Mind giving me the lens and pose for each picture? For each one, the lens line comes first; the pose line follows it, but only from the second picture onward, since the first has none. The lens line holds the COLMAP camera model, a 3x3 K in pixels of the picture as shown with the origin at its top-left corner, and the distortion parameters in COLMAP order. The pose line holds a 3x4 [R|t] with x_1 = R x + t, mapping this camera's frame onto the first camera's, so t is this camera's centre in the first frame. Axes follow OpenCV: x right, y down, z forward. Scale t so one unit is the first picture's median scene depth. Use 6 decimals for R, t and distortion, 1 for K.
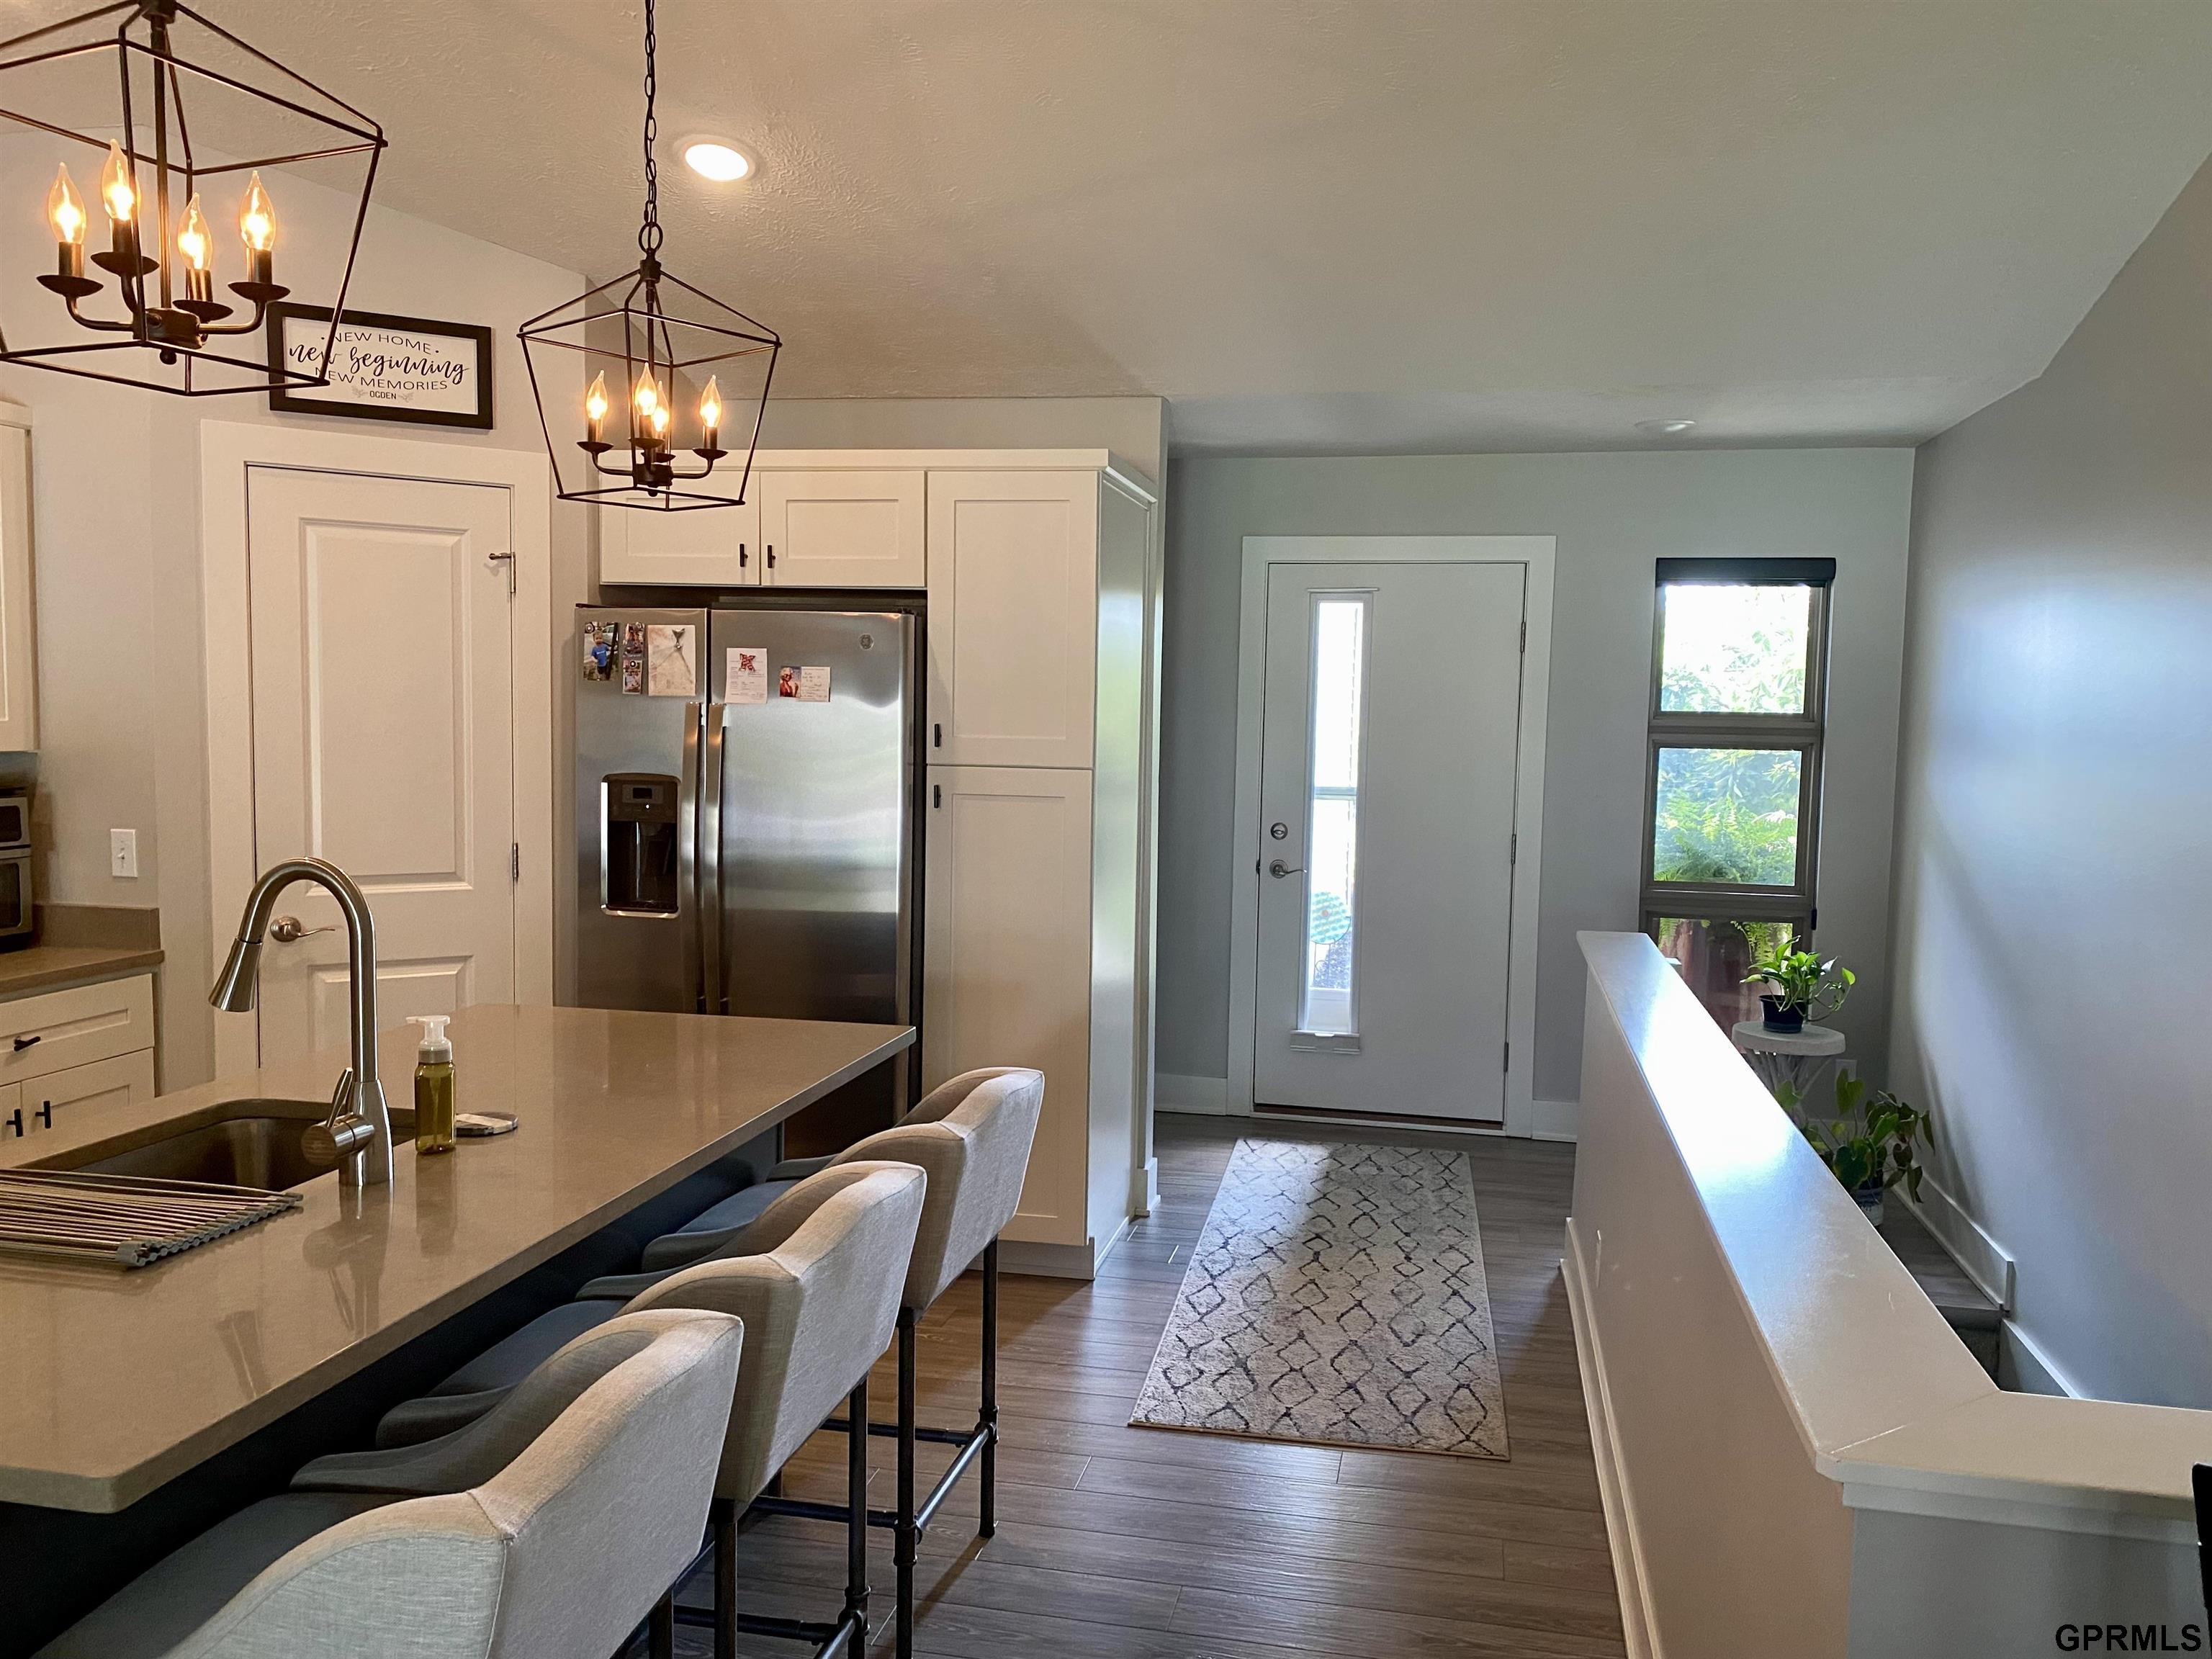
lens RADIAL K [[1703.1, 0, 1194.3], [0, 1703.1, 869.7], [0, 0, 1]] dist [0.000155, -0.004276]
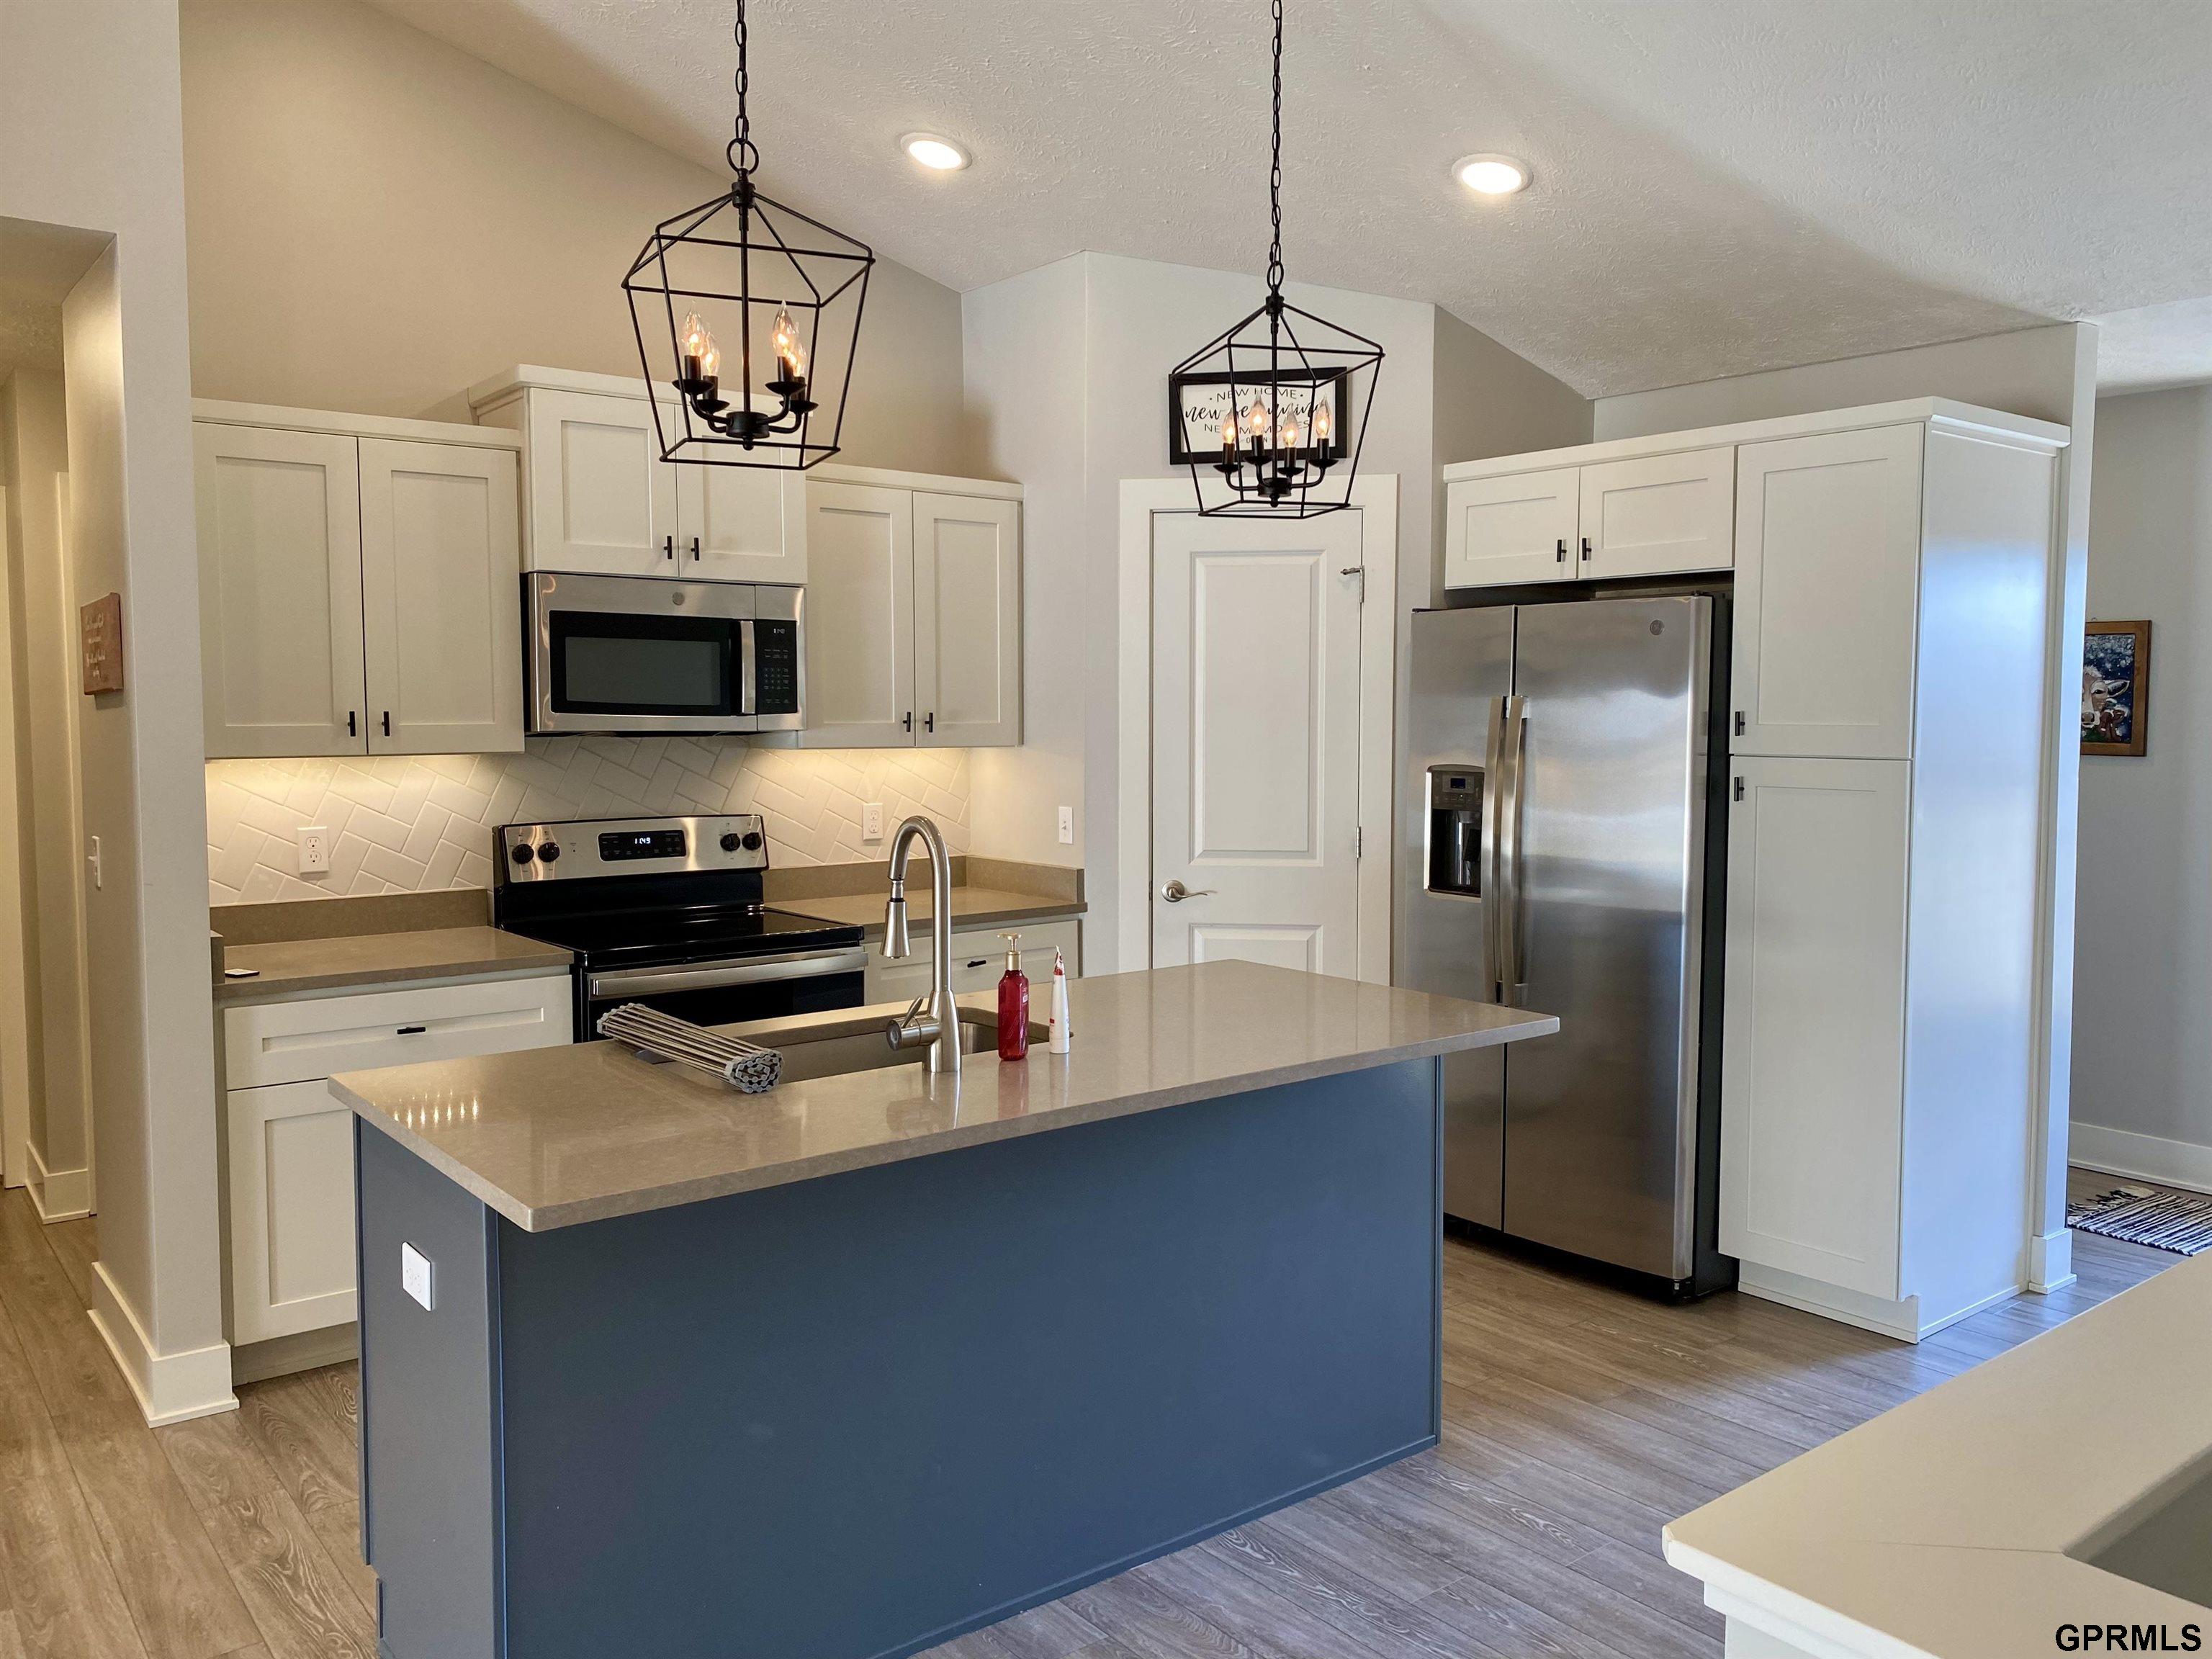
lens RADIAL K [[1699.4, 0, 1099.4], [0, 1699.4, 828.8], [0, 0, 1]] dist [0.115708, -0.263197]
pose [[0.742518, 0.025577, -0.669338, 0.223200], [-0.045927, 0.998863, -0.012778, 0.007268], [0.668250, 0.040229, 0.742848, 0.062095]]
